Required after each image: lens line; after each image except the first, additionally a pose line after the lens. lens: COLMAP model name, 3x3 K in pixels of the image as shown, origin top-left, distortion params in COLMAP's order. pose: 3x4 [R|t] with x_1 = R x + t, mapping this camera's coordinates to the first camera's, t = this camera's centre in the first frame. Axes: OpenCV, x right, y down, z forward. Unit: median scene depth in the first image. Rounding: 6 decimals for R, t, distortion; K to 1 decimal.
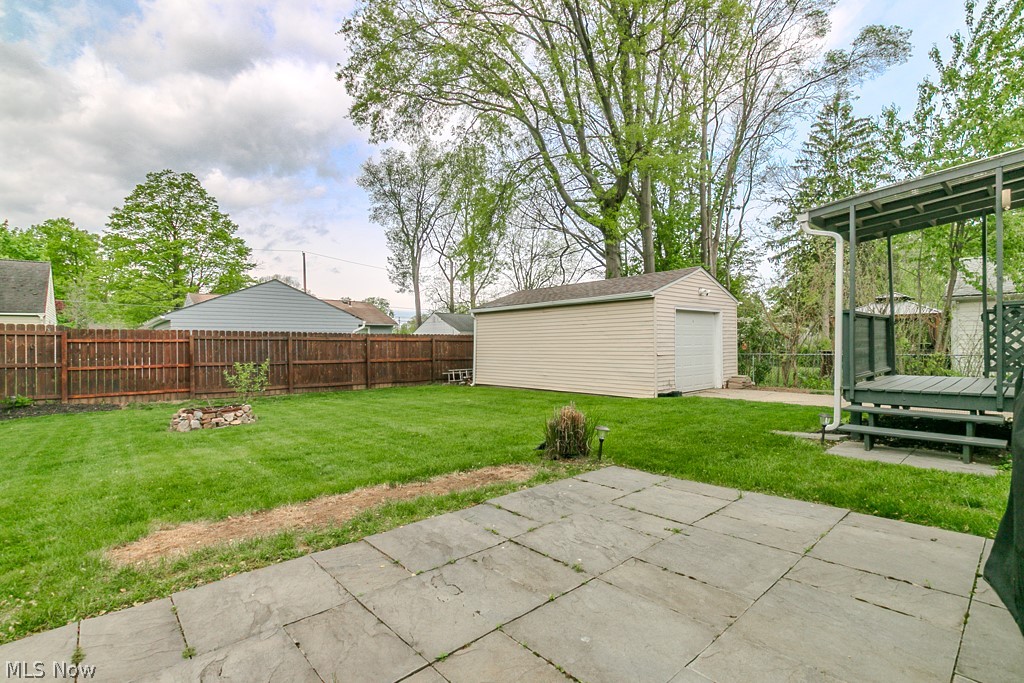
lens RADIAL K [[478.0, 0, 504.9], [0, 478.0, 341.6], [0, 0, 1]] dist [0.003650, -0.001740]
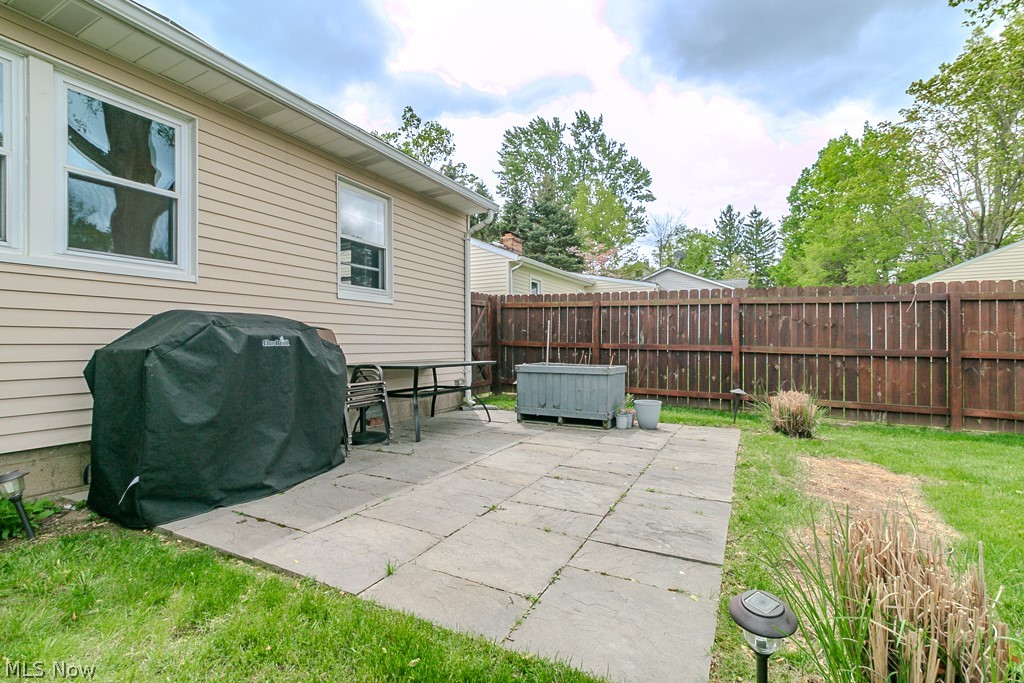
lens RADIAL K [[478.0, 0, 508.5], [0, 478.0, 351.9], [0, 0, 1]] dist [0.003650, -0.001740]
pose [[-0.929227, 0.023025, -0.368791, 0.137036], [0.018437, 0.999703, 0.015962, 0.012212], [0.369048, 0.008033, -0.929375, 0.384650]]
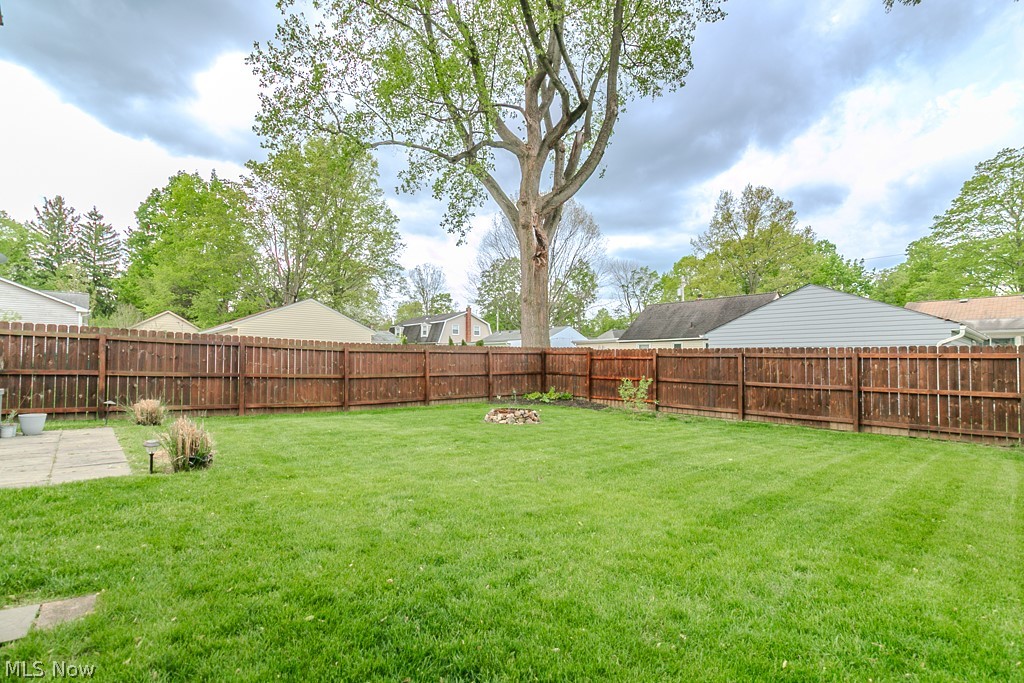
lens RADIAL K [[478.0, 0, 510.2], [0, 478.0, 345.0], [0, 0, 1]] dist [0.003650, -0.001740]
pose [[0.007618, -0.025977, -0.999634, 0.405304], [-0.002330, 0.999659, -0.025995, -0.001616], [0.999968, 0.002527, 0.007554, 0.572084]]
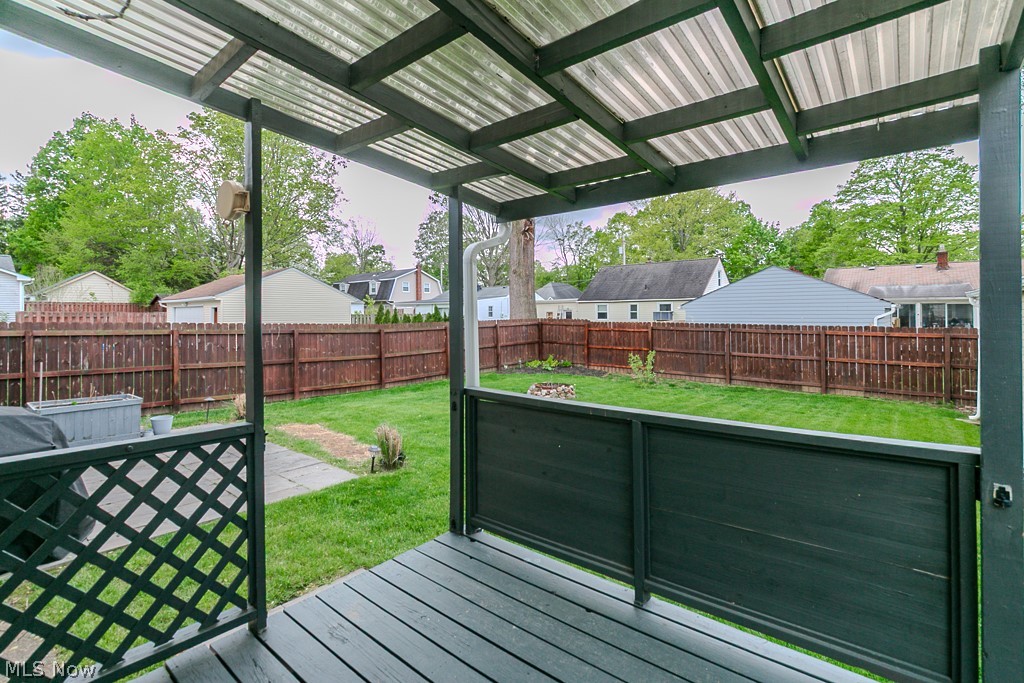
lens RADIAL K [[478.0, 0, 509.7], [0, 478.0, 308.8], [0, 0, 1]] dist [0.003650, -0.001740]
pose [[0.150494, 0.001849, -0.988609, 0.490251], [0.011523, 0.999927, 0.003624, -0.060817], [0.988544, -0.011938, 0.150461, 0.379217]]
